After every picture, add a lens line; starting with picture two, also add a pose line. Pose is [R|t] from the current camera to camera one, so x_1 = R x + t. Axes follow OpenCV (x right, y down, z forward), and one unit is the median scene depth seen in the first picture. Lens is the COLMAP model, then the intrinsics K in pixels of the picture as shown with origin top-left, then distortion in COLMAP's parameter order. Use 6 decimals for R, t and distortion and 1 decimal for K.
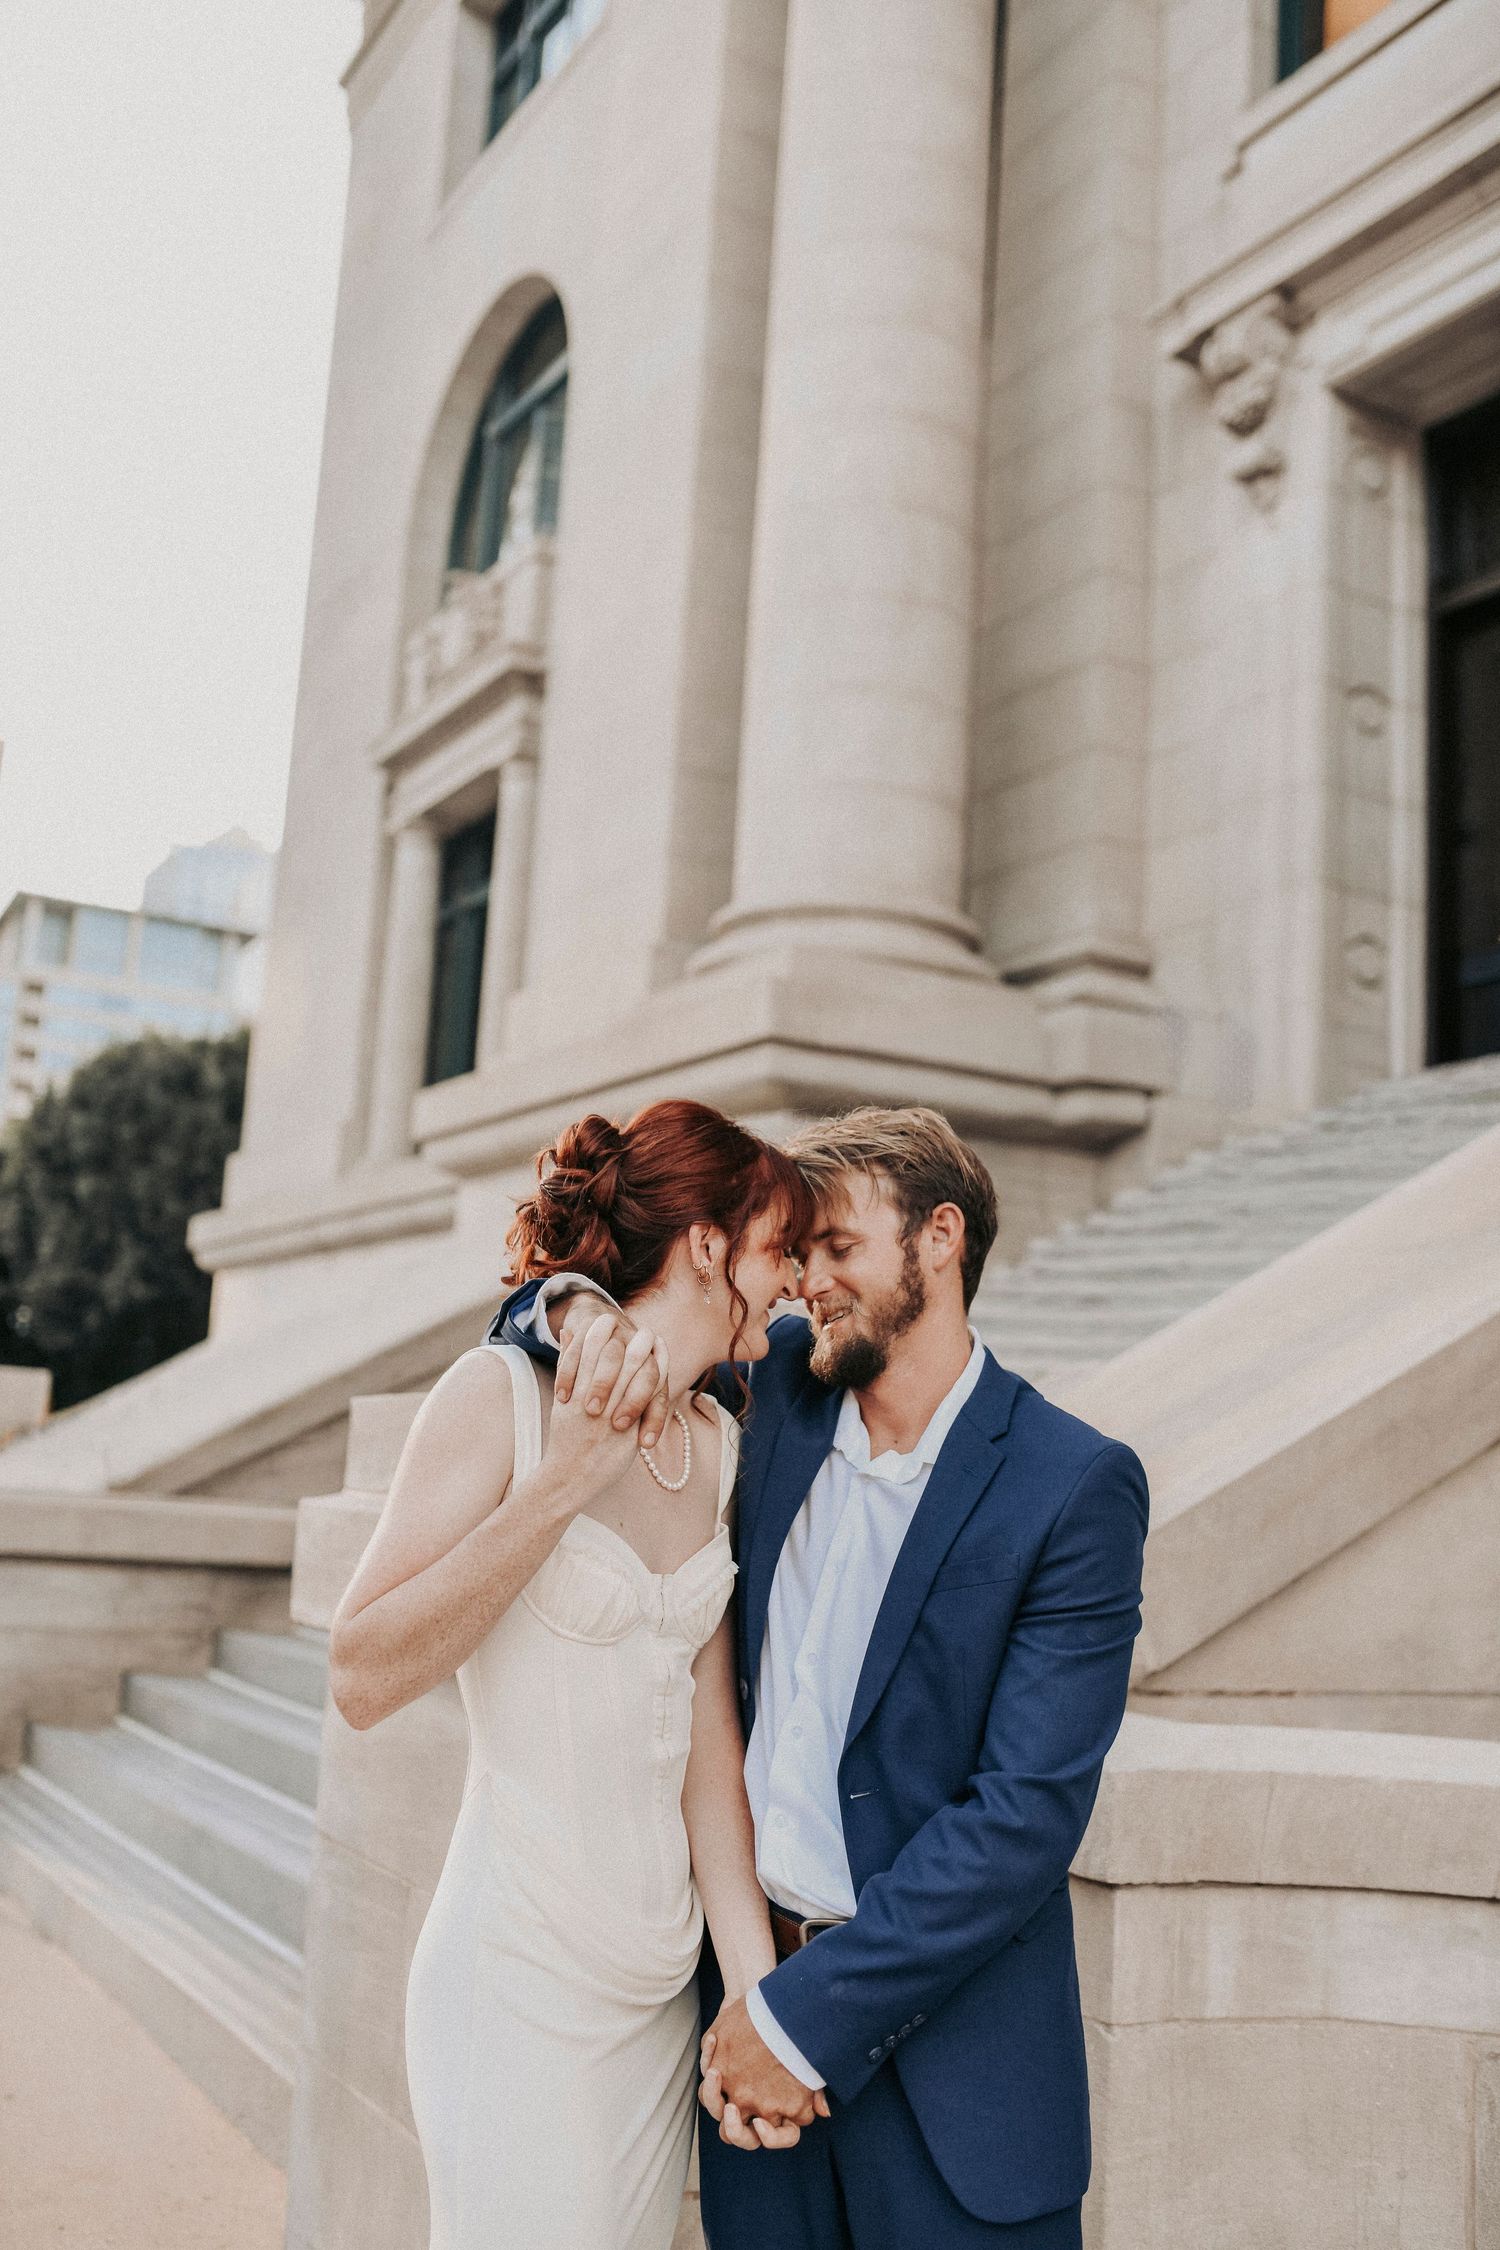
lens RADIAL K [[2157.5, 0, 658.2], [0, 2157.5, 1131.4], [0, 0, 1]] dist [-0.006025, 0.004172]
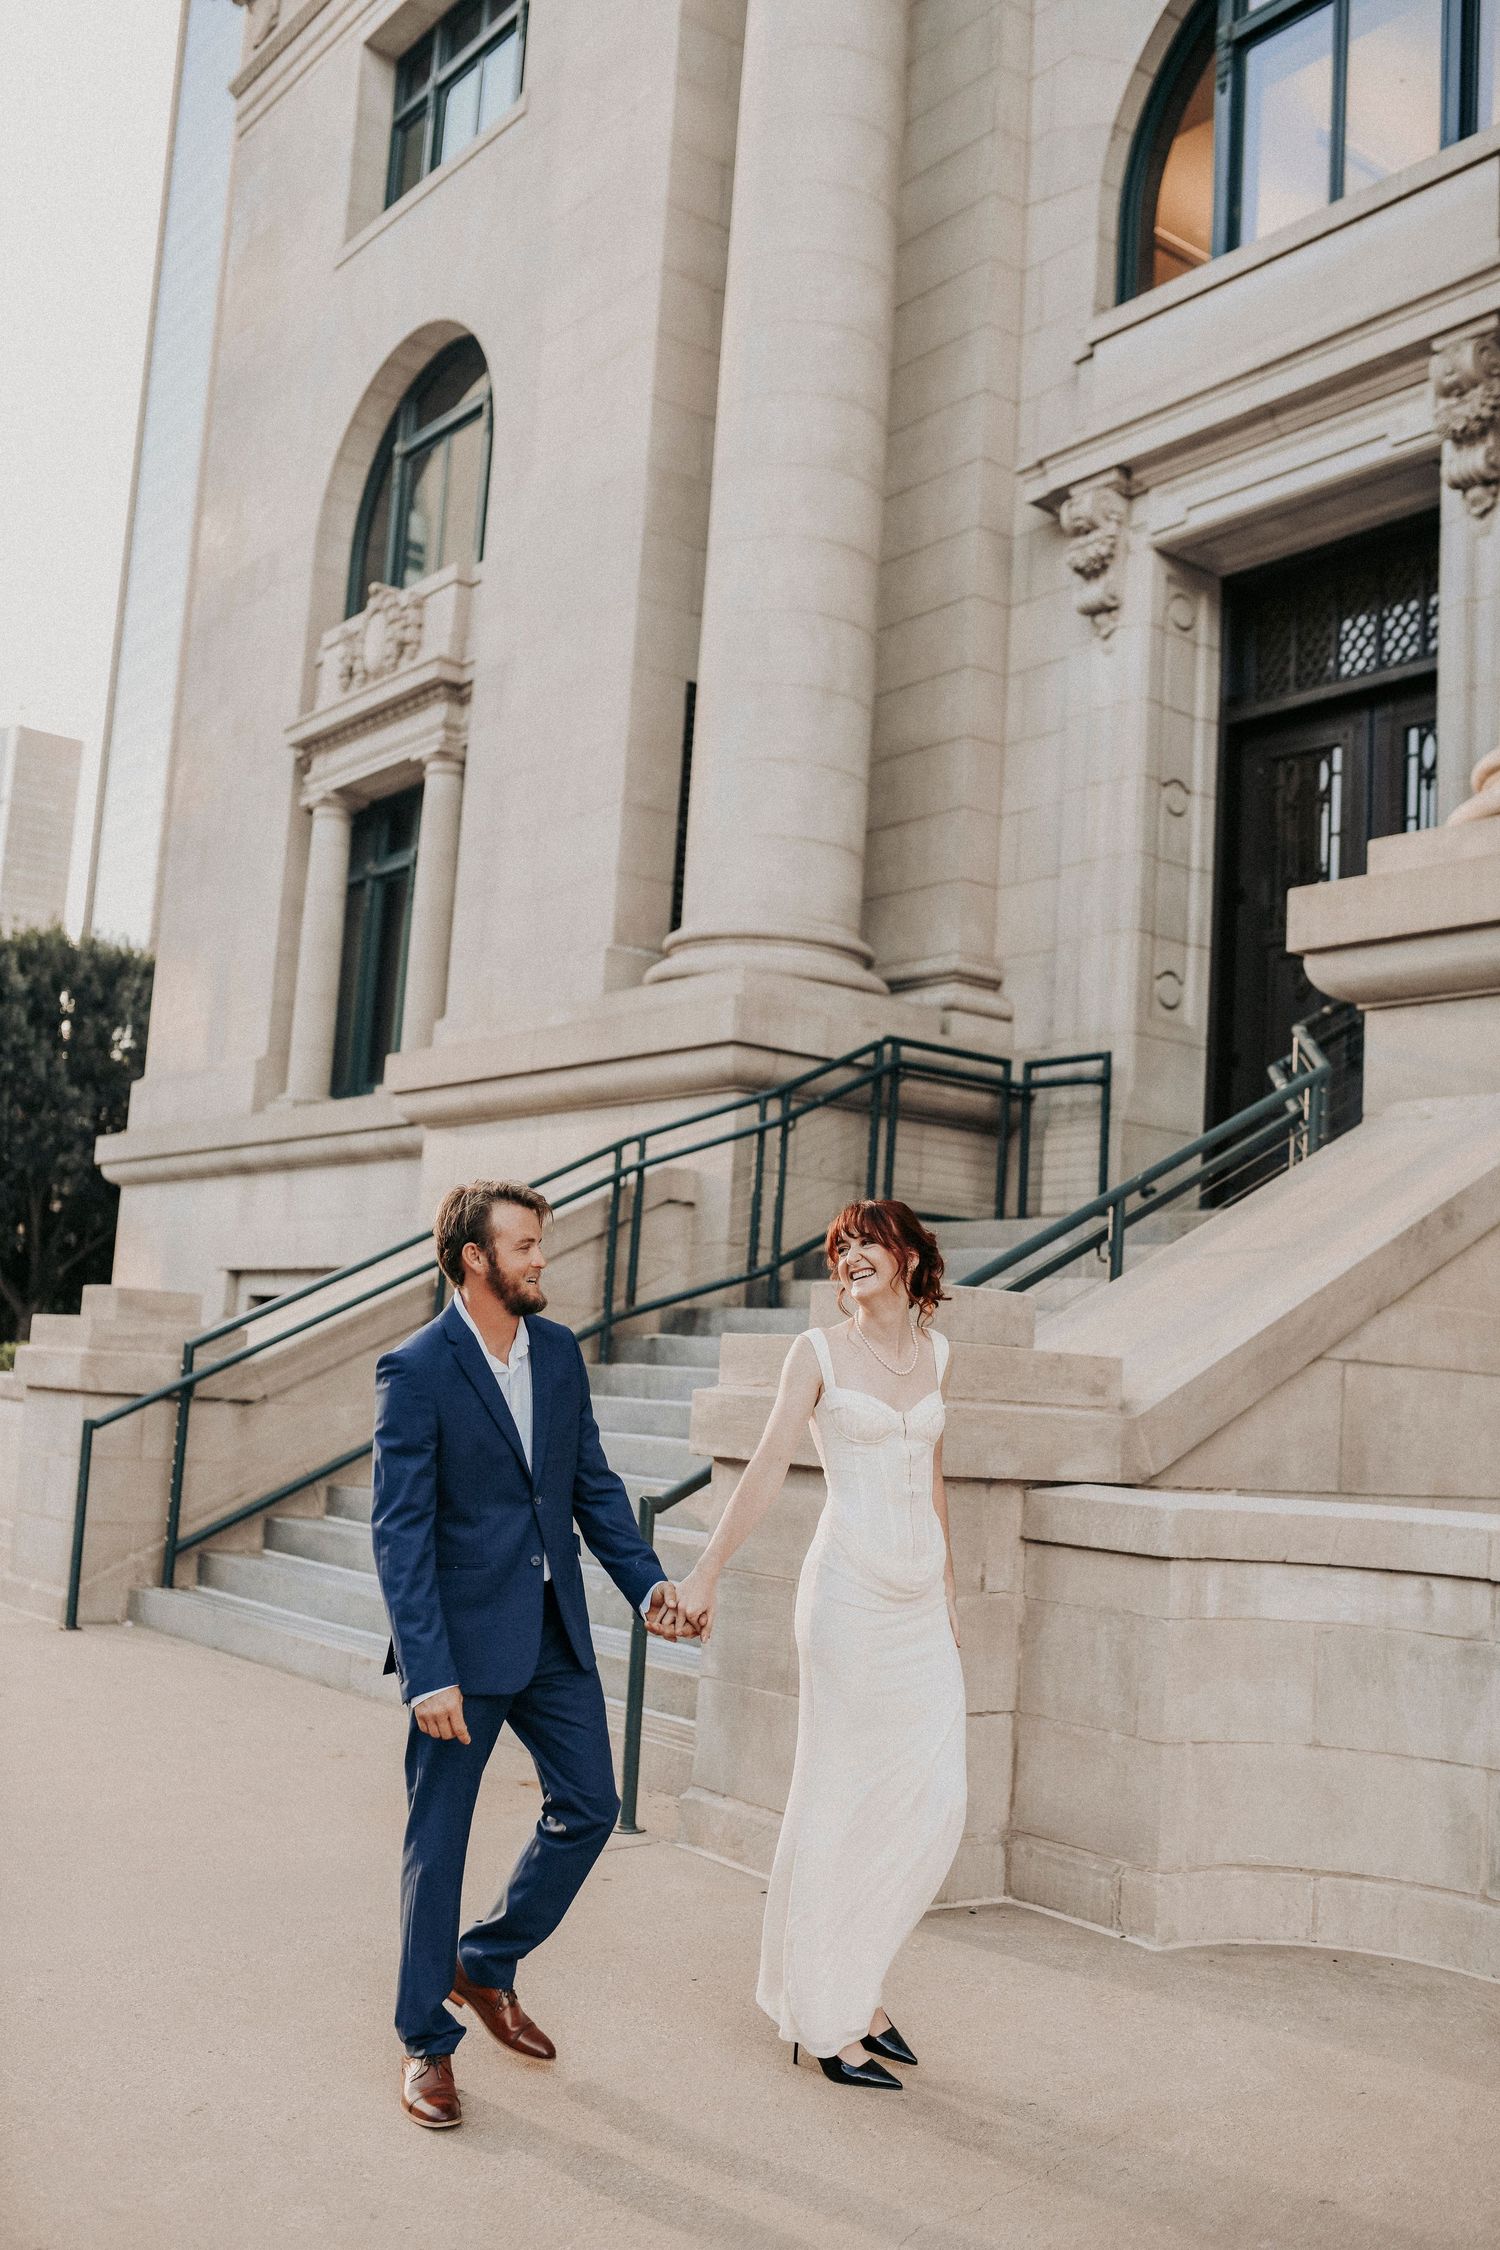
lens RADIAL K [[2190.2, 0, 607.7], [0, 2190.2, 1119.7], [0, 0, 1]] dist [-0.012969, -0.007795]
pose [[0.993725, 0.018978, 0.110226, -0.152109], [-0.023979, 0.998734, 0.044226, -0.047515], [-0.109247, -0.046591, 0.992922, -0.285297]]
